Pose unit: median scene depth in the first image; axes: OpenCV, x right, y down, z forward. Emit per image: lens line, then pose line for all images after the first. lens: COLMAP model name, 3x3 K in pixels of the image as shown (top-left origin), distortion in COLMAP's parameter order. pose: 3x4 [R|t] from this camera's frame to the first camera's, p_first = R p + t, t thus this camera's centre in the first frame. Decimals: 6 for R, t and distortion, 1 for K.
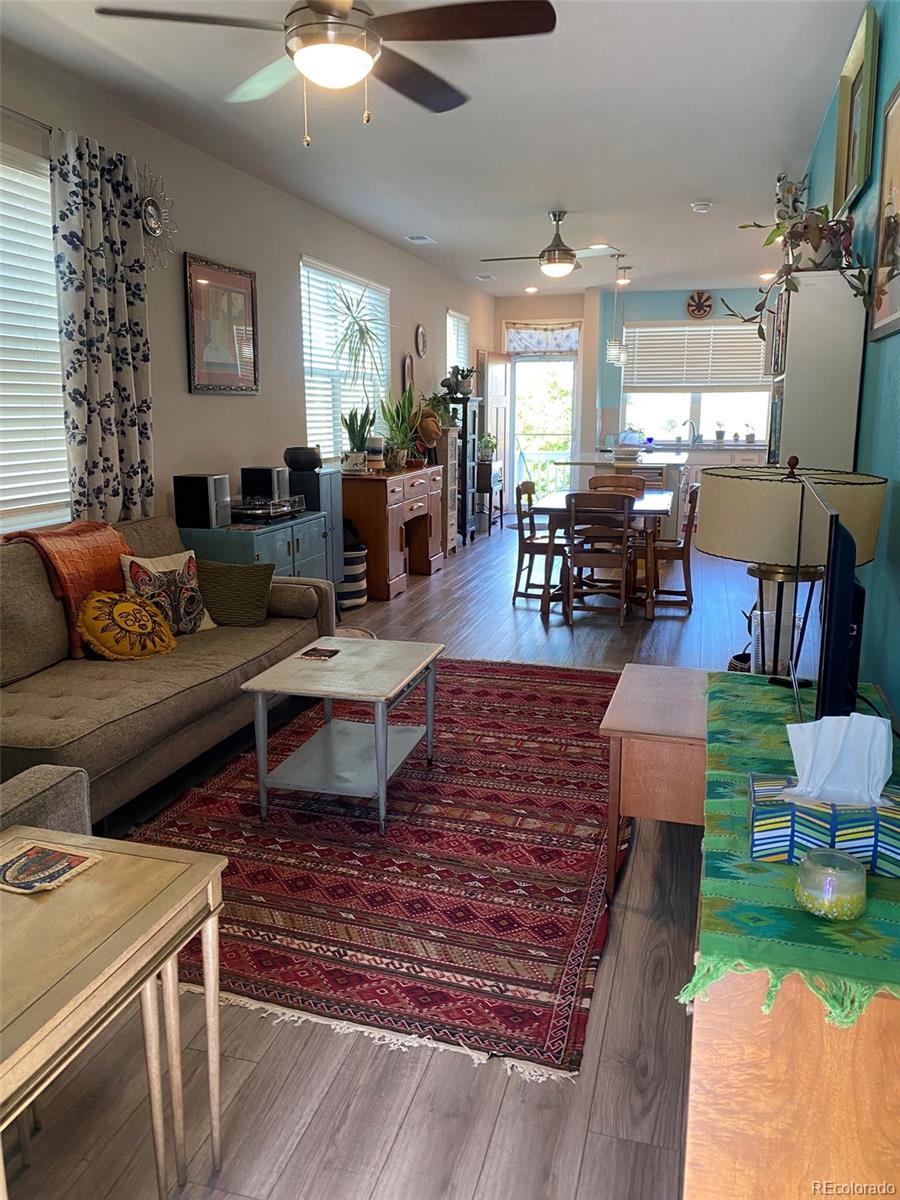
lens RADIAL K [[920.1, 0, 450.0], [0, 920.1, 600.0], [0, 0, 1]] dist [0.039675, -0.068112]
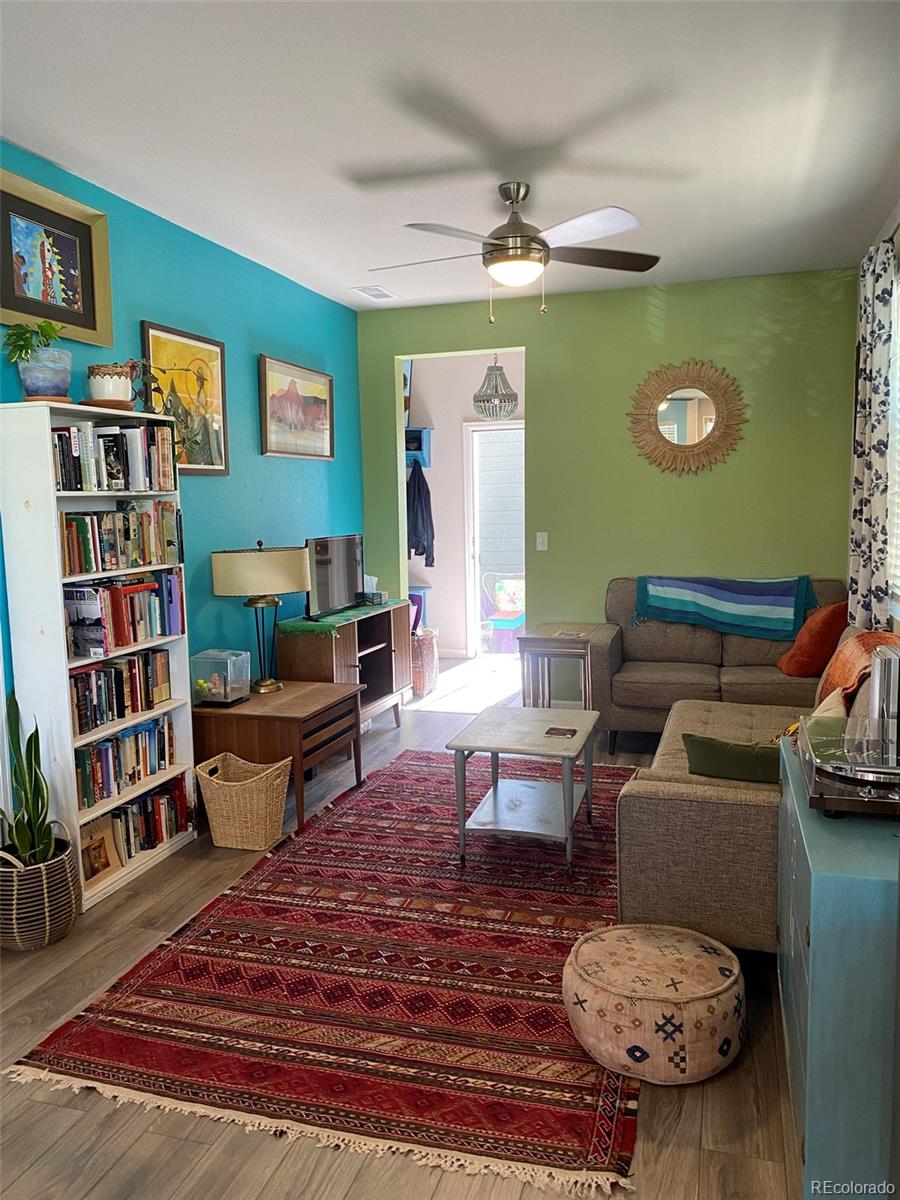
lens RADIAL K [[920.1, 0, 450.0], [0, 920.1, 600.0], [0, 0, 1]] dist [0.039675, -0.068112]
pose [[-0.999474, 0.016177, 0.028122, -0.038188], [0.024109, 0.950386, 0.310137, -0.386147], [-0.021710, 0.310652, -0.950276, 1.782796]]
